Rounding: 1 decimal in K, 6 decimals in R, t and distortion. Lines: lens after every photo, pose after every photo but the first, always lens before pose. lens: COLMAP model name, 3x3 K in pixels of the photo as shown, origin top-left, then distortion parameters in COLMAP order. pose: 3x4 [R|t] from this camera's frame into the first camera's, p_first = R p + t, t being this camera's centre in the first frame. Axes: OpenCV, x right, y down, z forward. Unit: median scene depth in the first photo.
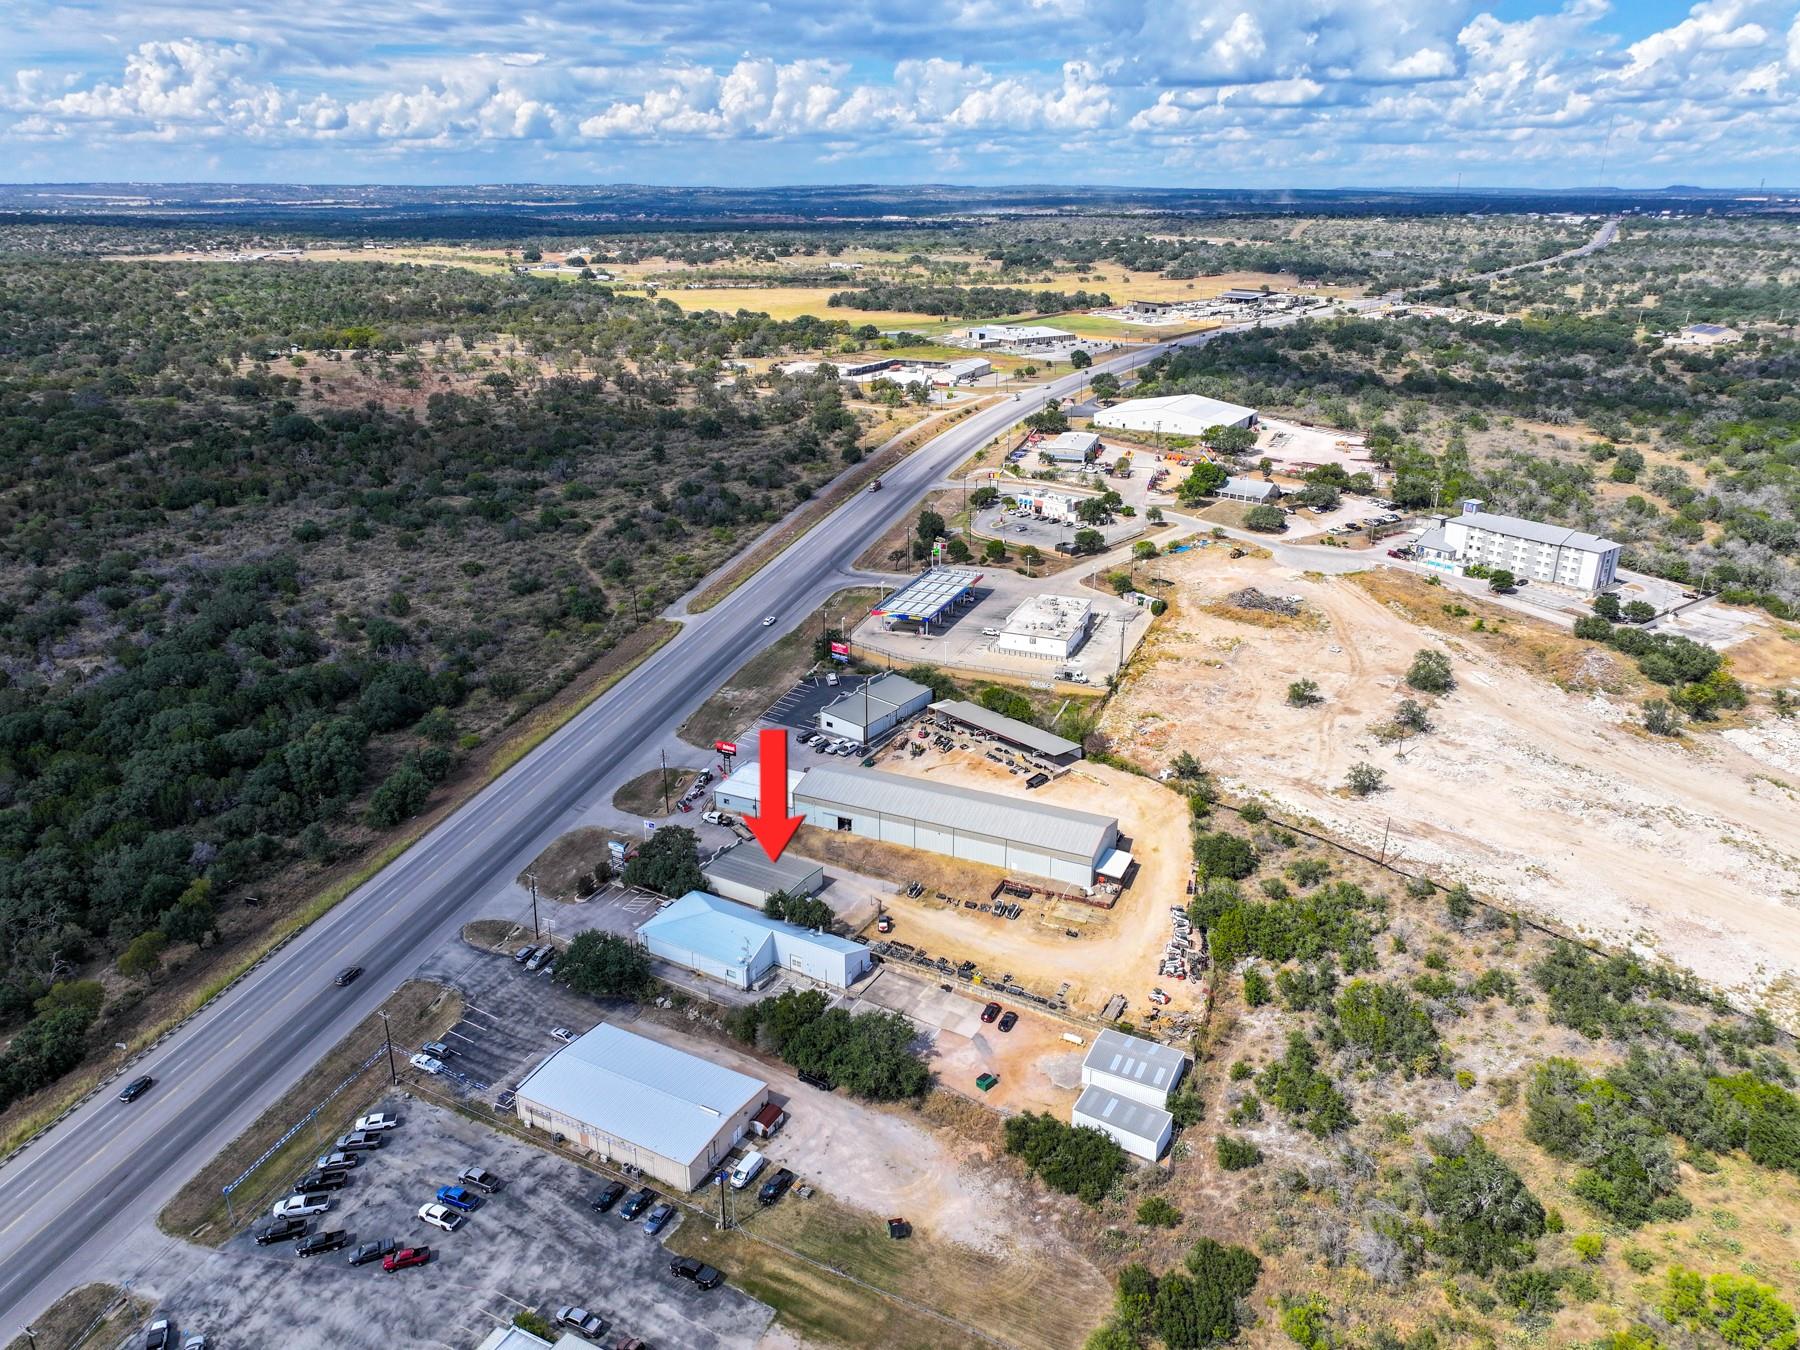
lens RADIAL K [[1261.6, 0, 900.0], [0, 1261.6, 675.0], [0, 0, 1]] dist [0.010501, 0.011864]
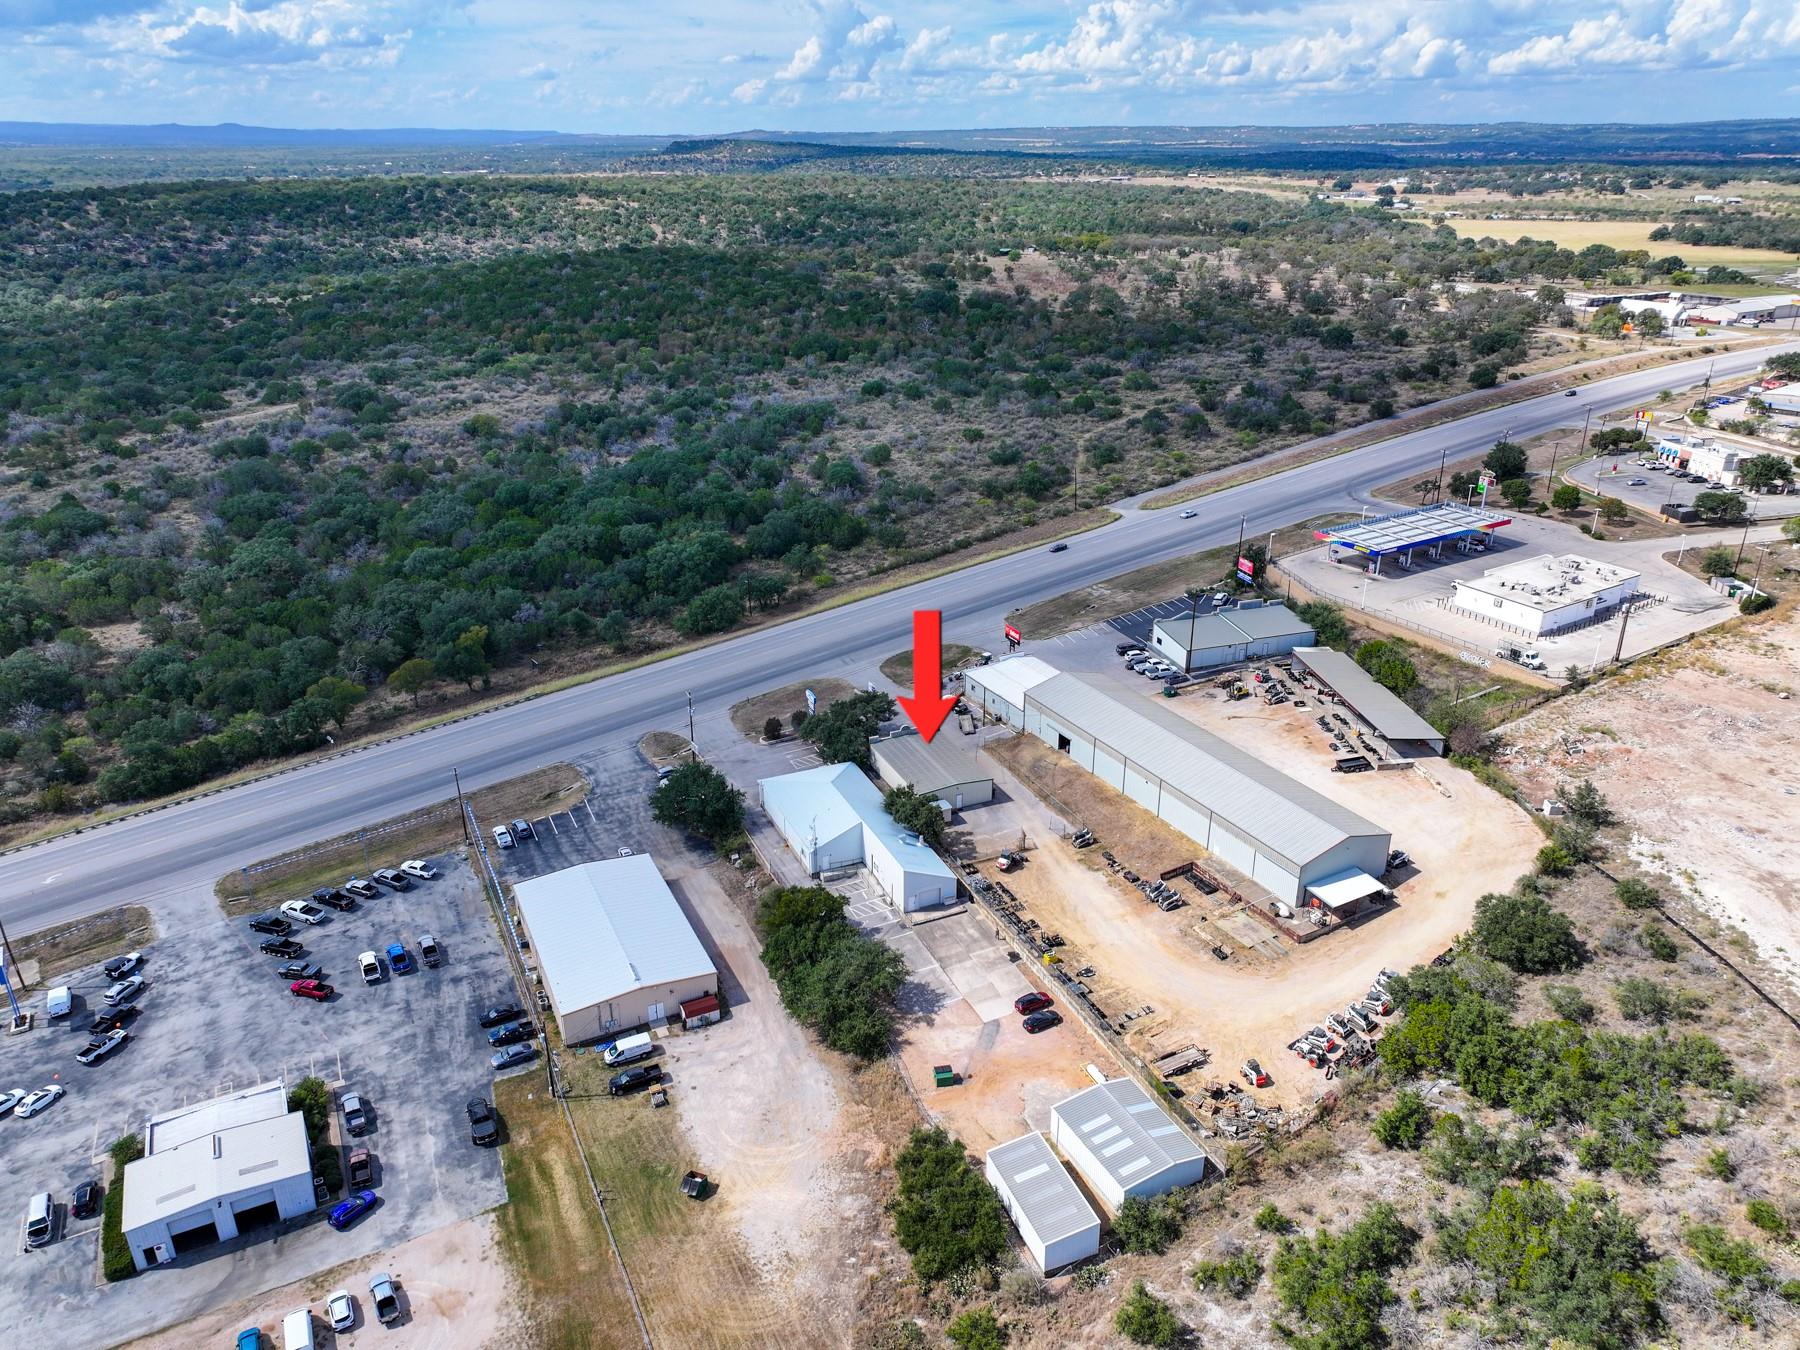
lens RADIAL K [[1261.6, 0, 900.0], [0, 1261.6, 675.0], [0, 0, 1]] dist [0.010501, 0.011864]
pose [[0.812927, 0.229727, -0.535140, 0.286704], [-0.209047, 0.972776, 0.100035, 0.015767], [0.543552, 0.030549, 0.838819, 0.256078]]
